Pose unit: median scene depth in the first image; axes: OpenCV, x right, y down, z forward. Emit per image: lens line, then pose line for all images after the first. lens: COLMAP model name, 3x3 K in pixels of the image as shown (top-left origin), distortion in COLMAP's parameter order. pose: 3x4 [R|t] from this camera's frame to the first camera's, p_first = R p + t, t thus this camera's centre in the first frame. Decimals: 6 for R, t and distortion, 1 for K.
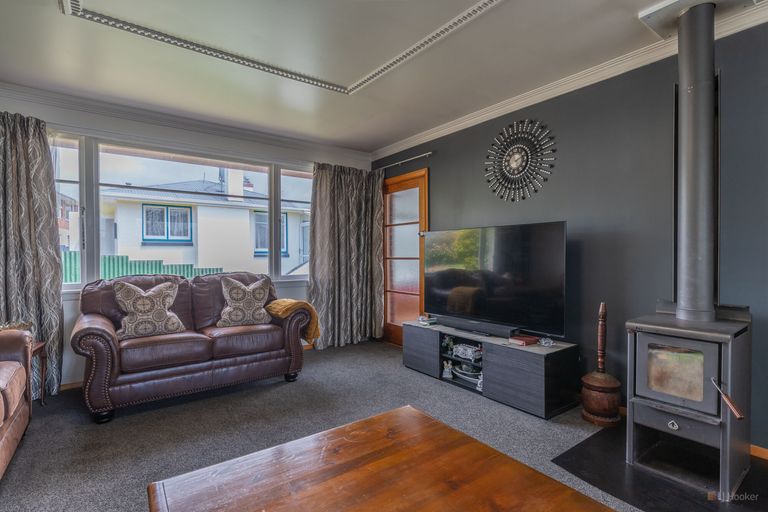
lens RADIAL K [[378.0, 0, 384.0], [0, 378.0, 256.0], [0, 0, 1]] dist [0.000668, 0.000101]
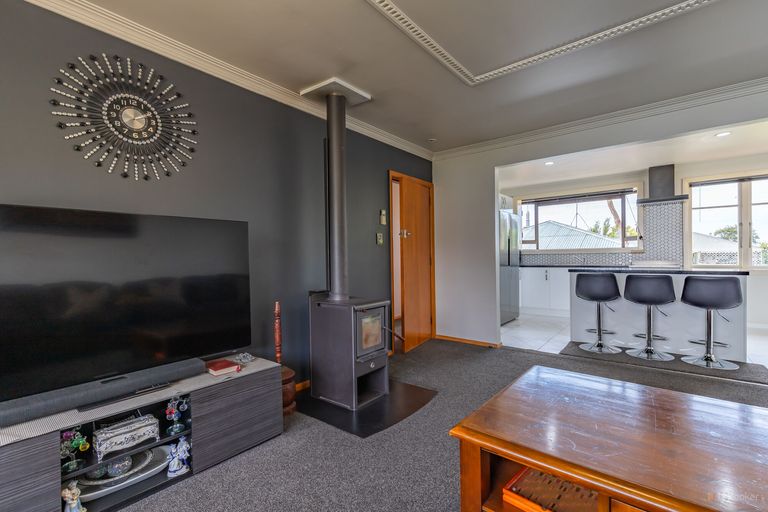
lens RADIAL K [[347.2, 0, 381.9], [0, 347.2, 263.1], [0, 0, 1]] dist [0.001679, 0.000251]
pose [[-0.251544, -0.006217, 0.967826, -0.363328], [0.025454, 0.999591, 0.013036, 0.005211], [-0.967511, 0.027914, -0.251283, 0.757925]]
